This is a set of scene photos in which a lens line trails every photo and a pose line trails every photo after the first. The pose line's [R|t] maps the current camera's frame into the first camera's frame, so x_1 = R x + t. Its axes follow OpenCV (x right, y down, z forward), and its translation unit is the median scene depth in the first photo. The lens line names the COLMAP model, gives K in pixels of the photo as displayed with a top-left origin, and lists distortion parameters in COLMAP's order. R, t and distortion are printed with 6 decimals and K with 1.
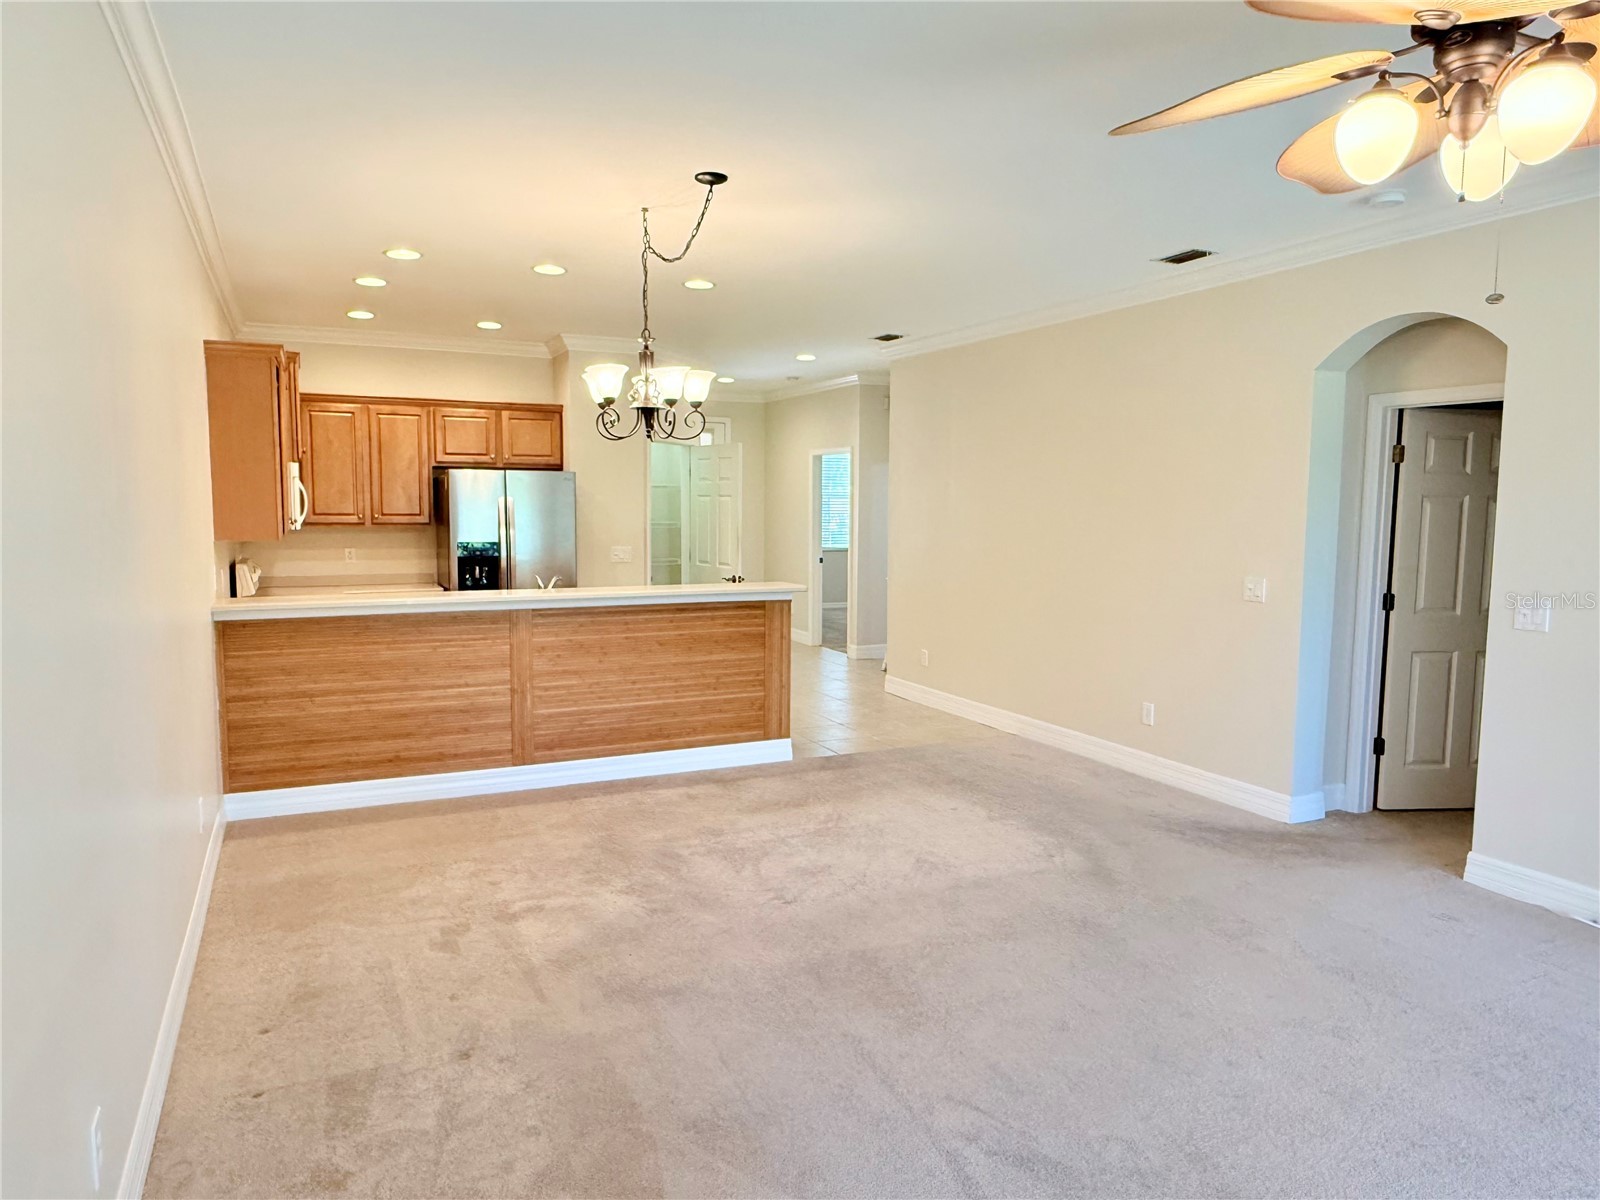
lens RADIAL K [[1038.2, 0, 801.6], [0, 1038.2, 604.6], [0, 0, 1]] dist [0.000120, 0.000001]
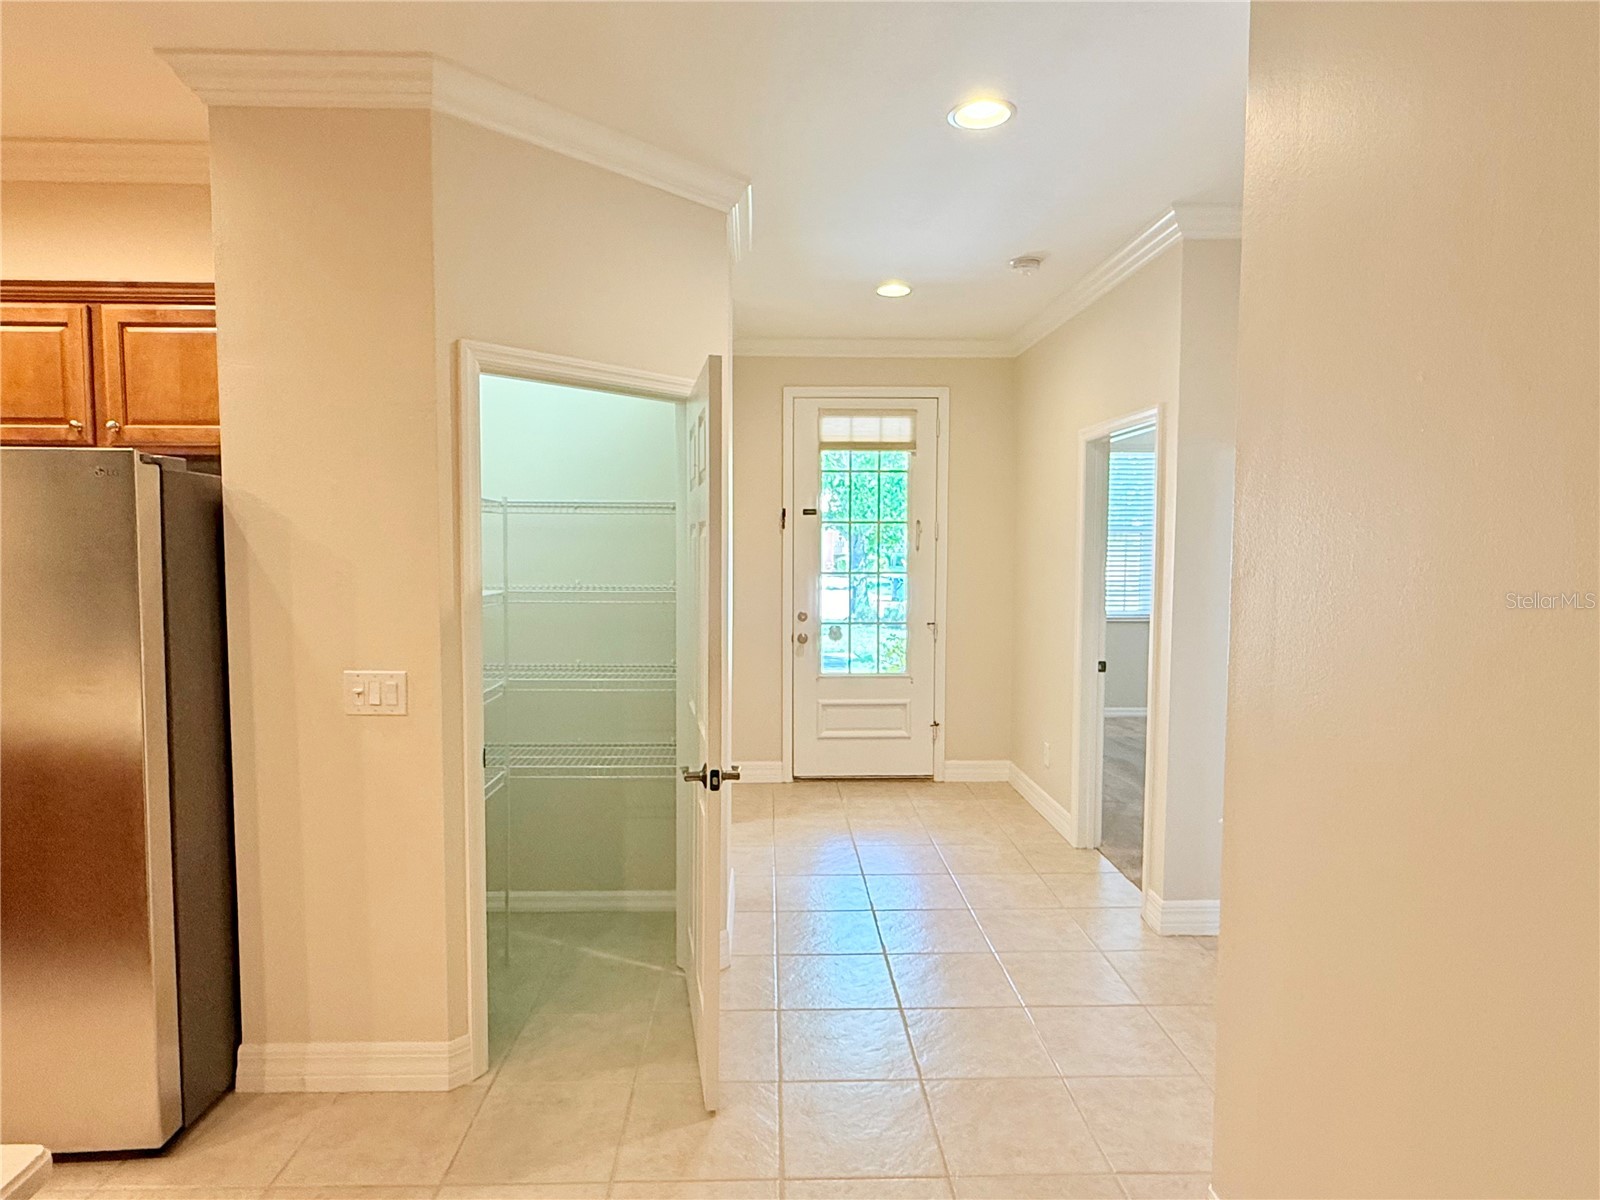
lens RADIAL K [[930.2, 0, 795.1], [0, 930.2, 602.5], [0, 0, 1]] dist [0.000704, -0.001959]
pose [[0.915991, 0.024000, -0.400480, 0.078124], [-0.037846, 0.998927, -0.026700, -0.072638], [0.399409, 0.039614, 0.915916, 0.741686]]
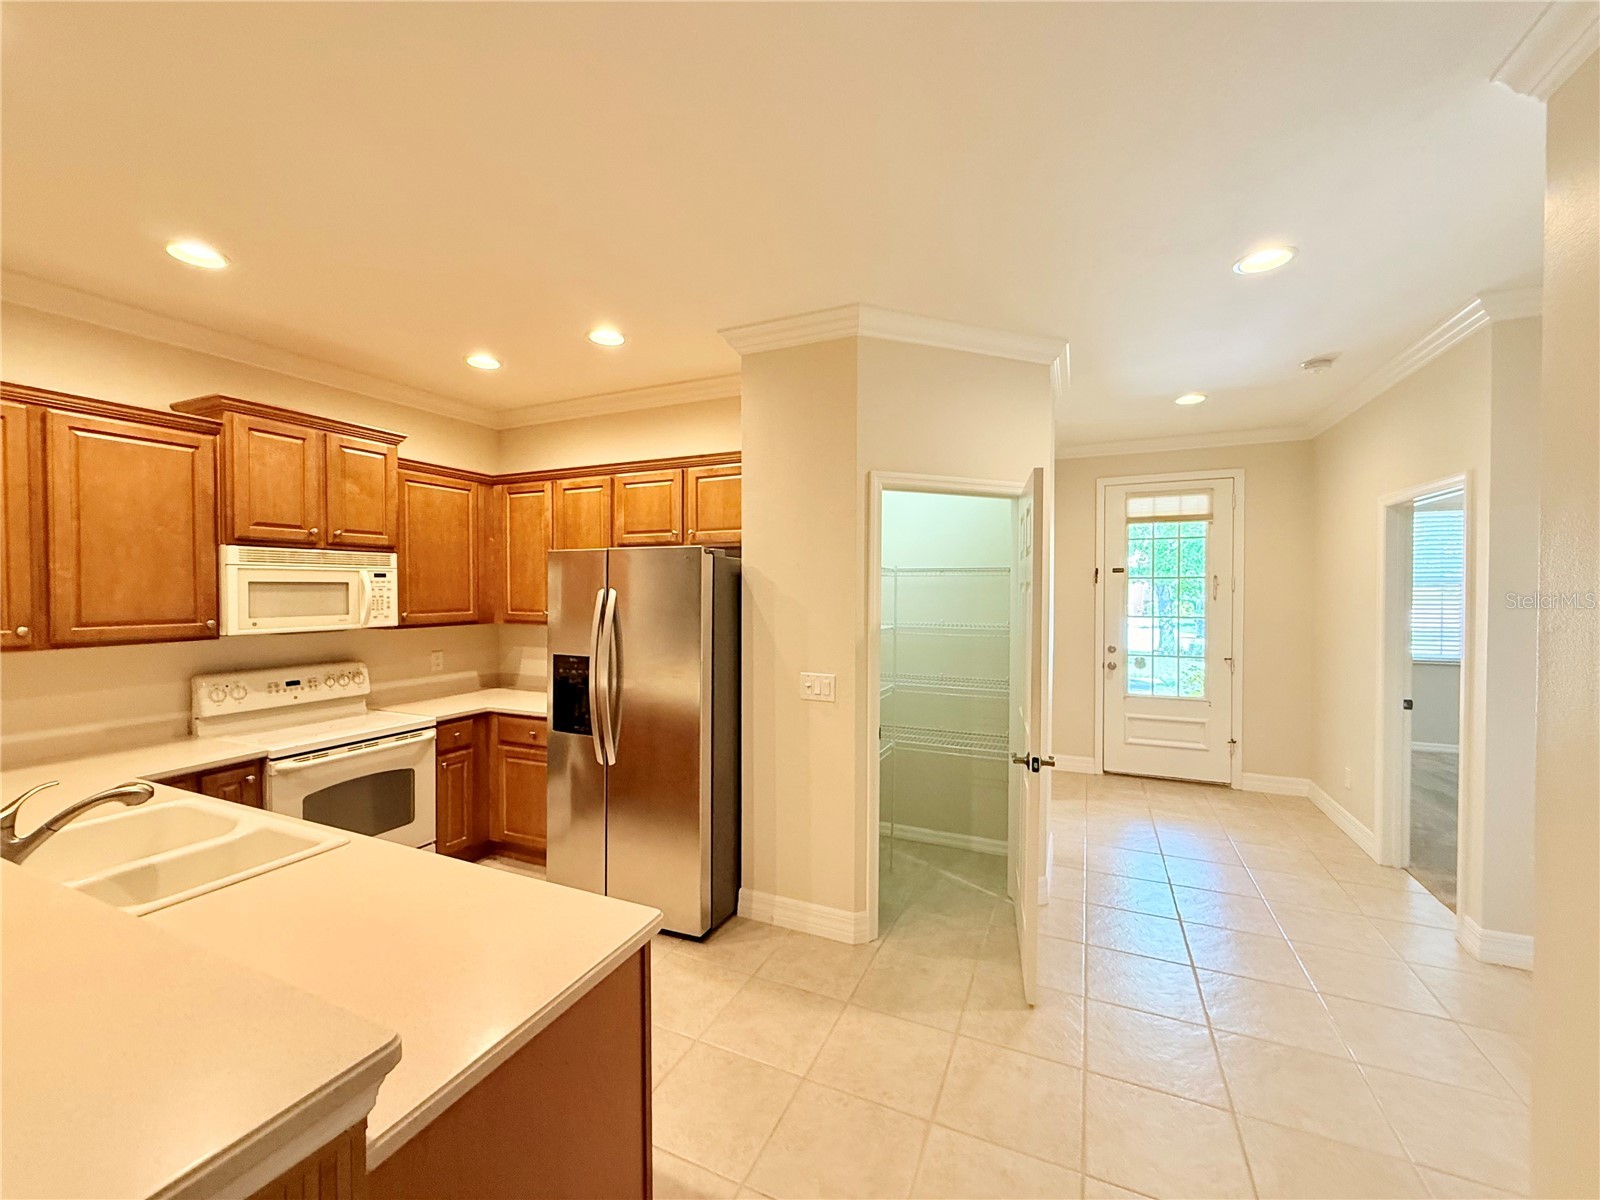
lens RADIAL K [[637.8, 0, 795.0], [0, 637.8, 601.8], [0, 0, 1]] dist [0.000171, -0.000241]
pose [[0.643633, 0.008804, -0.765283, 0.086392], [-0.072077, 0.996187, -0.049160, -0.074095], [0.761932, 0.086800, 0.641814, 0.732480]]
